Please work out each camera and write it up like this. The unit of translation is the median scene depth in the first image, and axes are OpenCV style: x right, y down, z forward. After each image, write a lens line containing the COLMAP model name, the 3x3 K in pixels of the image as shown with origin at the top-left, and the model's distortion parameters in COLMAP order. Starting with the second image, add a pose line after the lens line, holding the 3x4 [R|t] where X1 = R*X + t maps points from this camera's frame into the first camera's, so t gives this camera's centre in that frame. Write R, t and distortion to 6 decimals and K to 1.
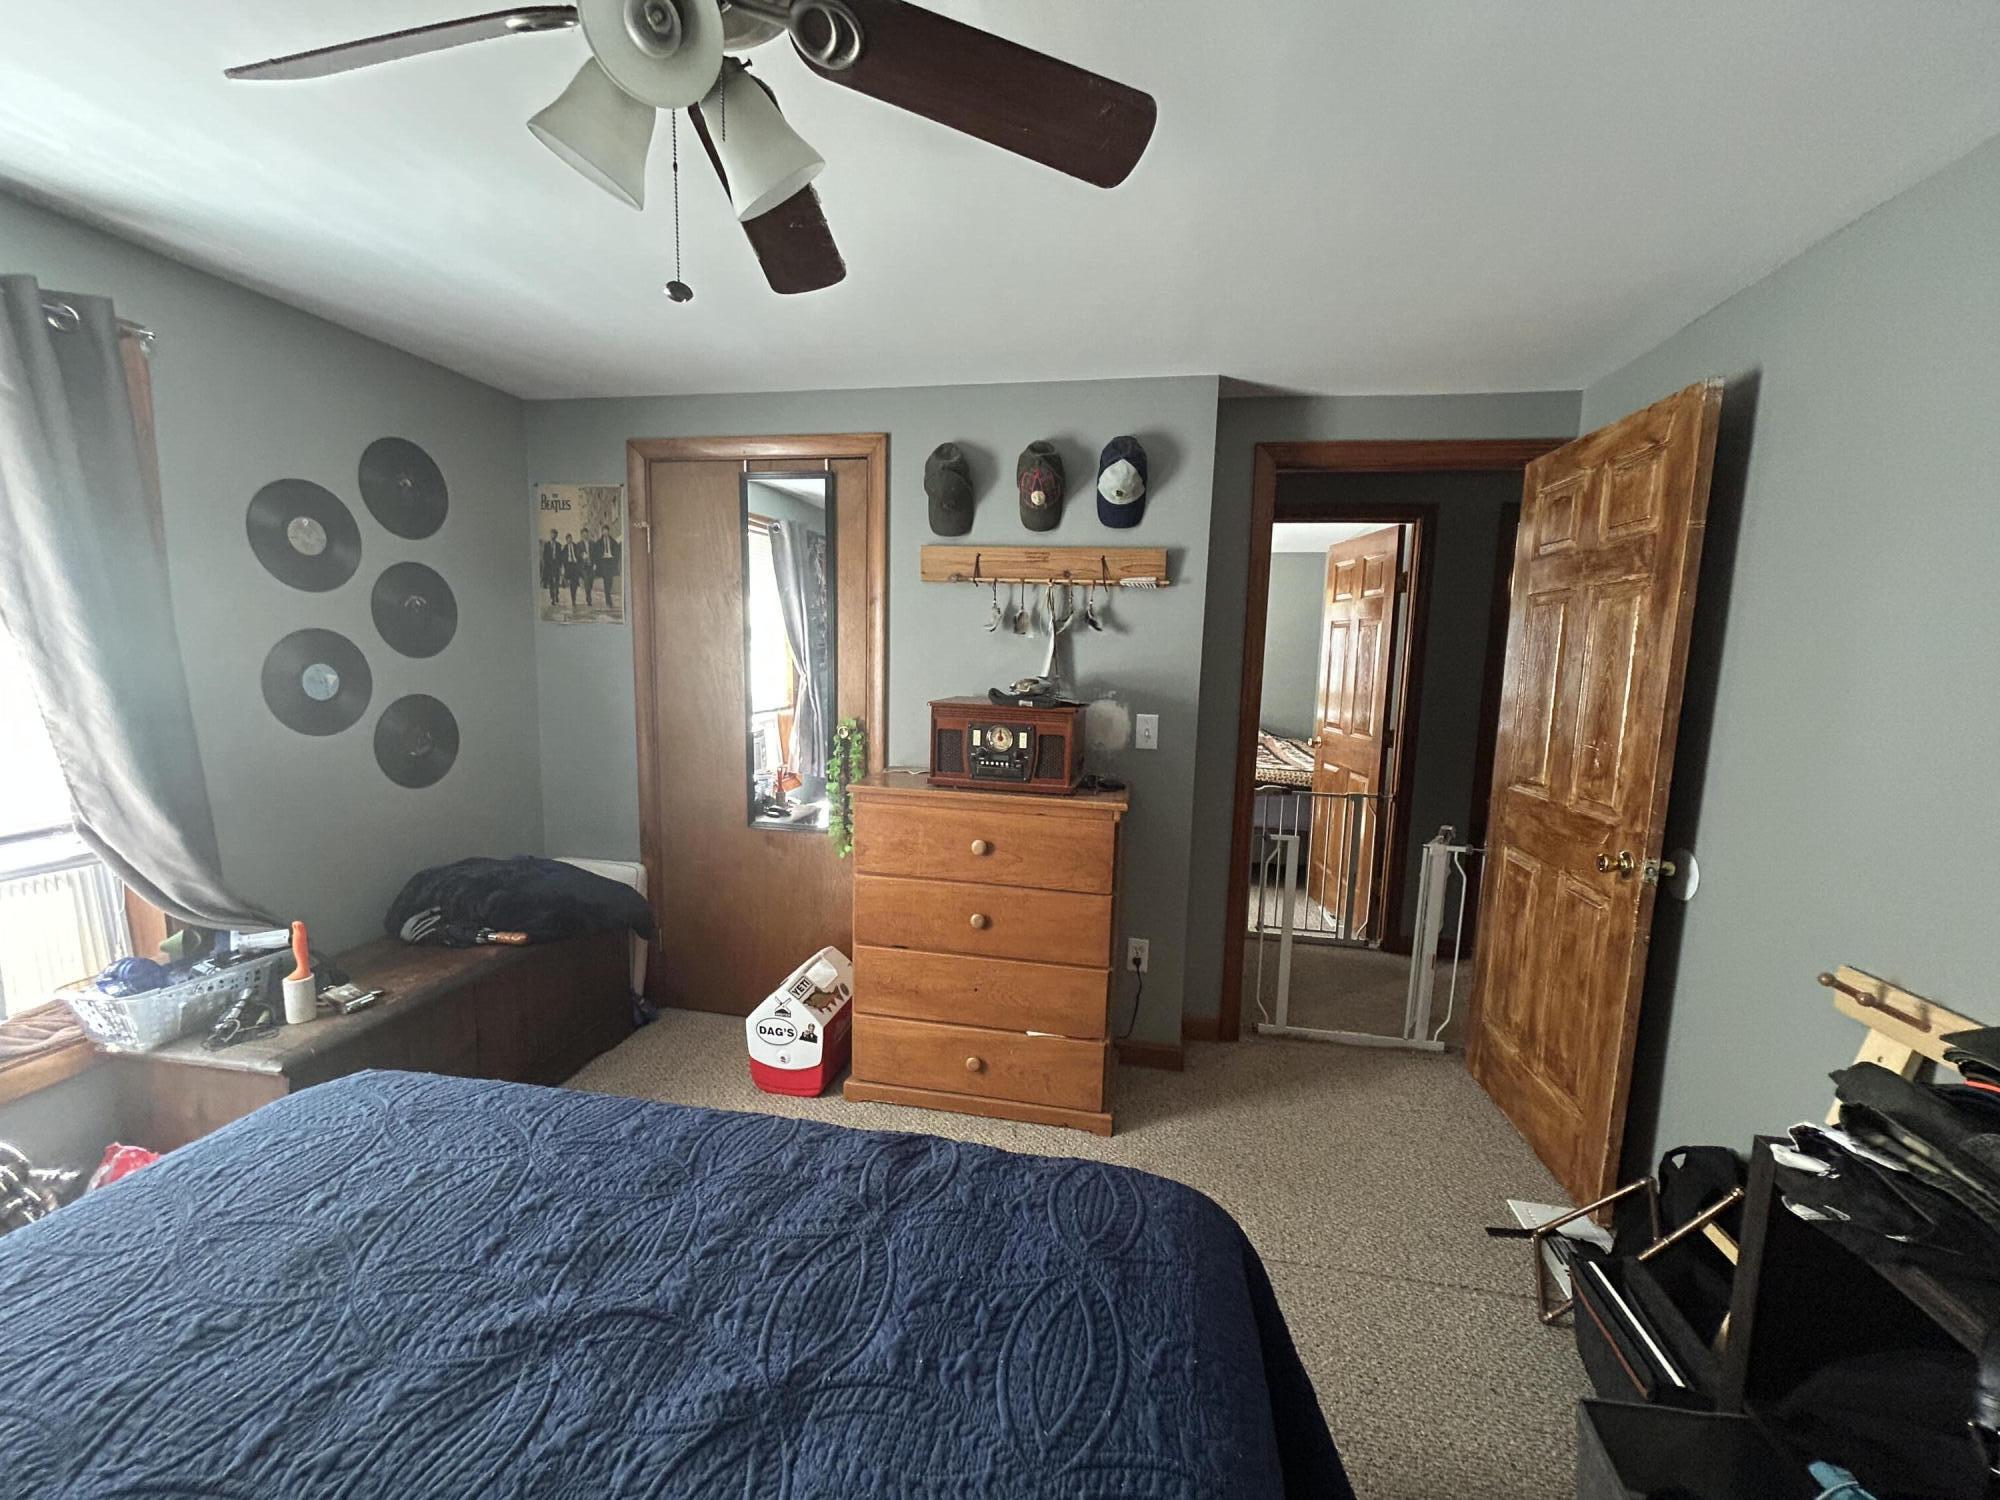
lens RADIAL K [[815.2, 0, 1007.3], [0, 815.2, 750.1], [0, 0, 1]] dist [0.002486, 0.002215]
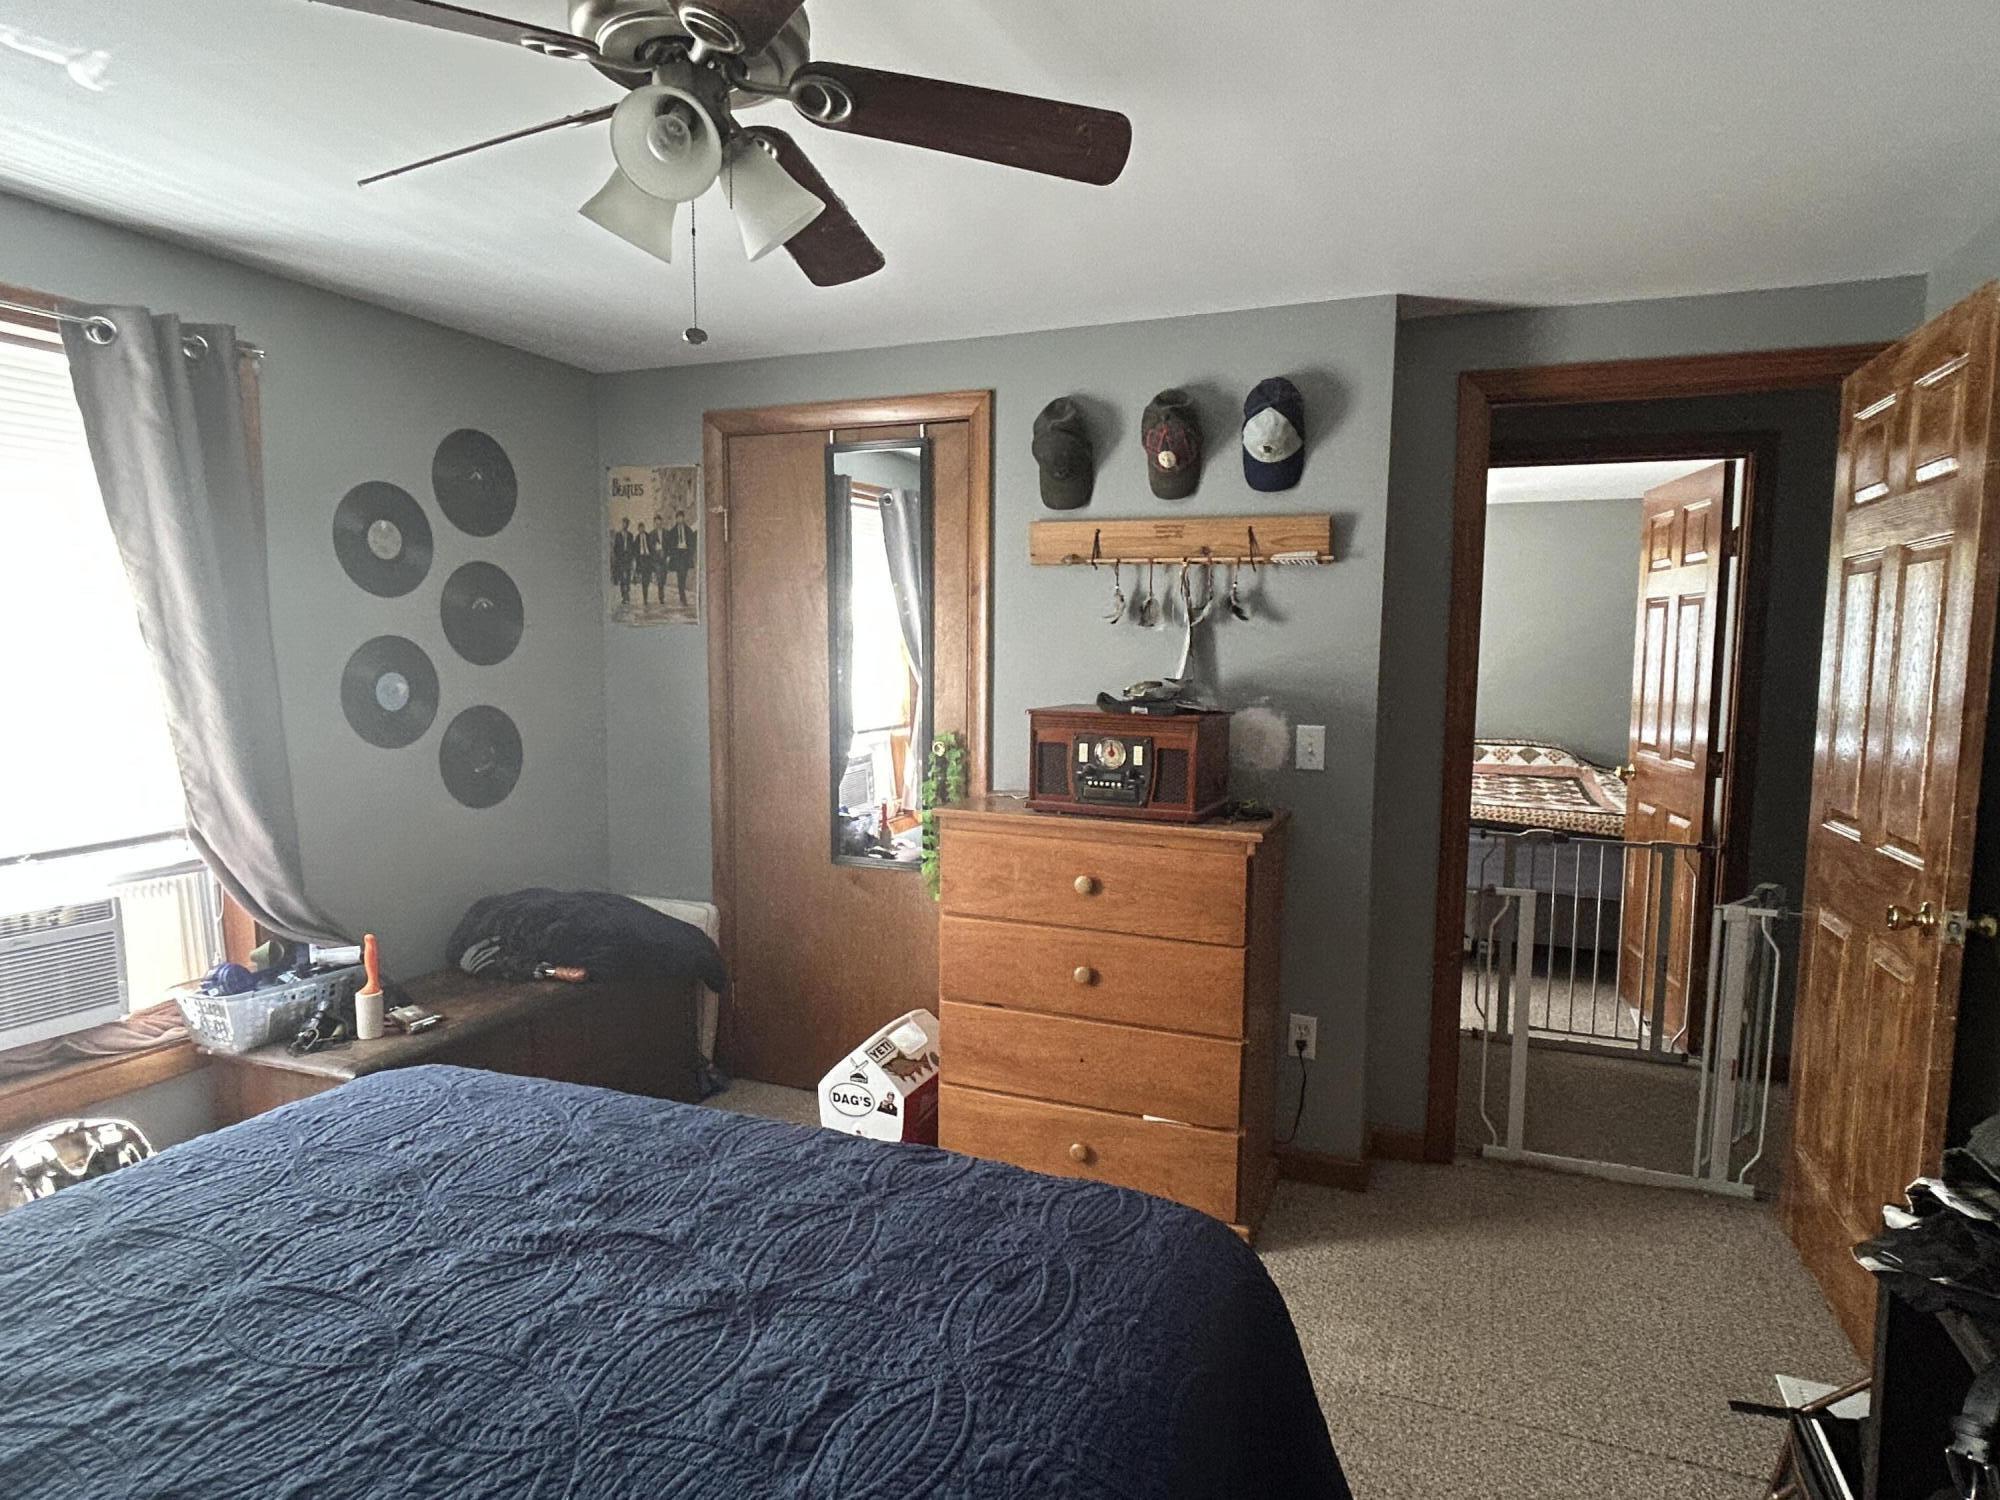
lens RADIAL K [[1156.3, 0, 1001.4], [0, 1156.3, 754.7], [0, 0, 1]] dist [0.007422, 0.001871]
pose [[0.979521, 0.002224, -0.201329, 0.115384], [-0.008698, 0.999473, -0.031280, 0.024010], [0.201153, 0.032390, 0.979024, -0.162558]]
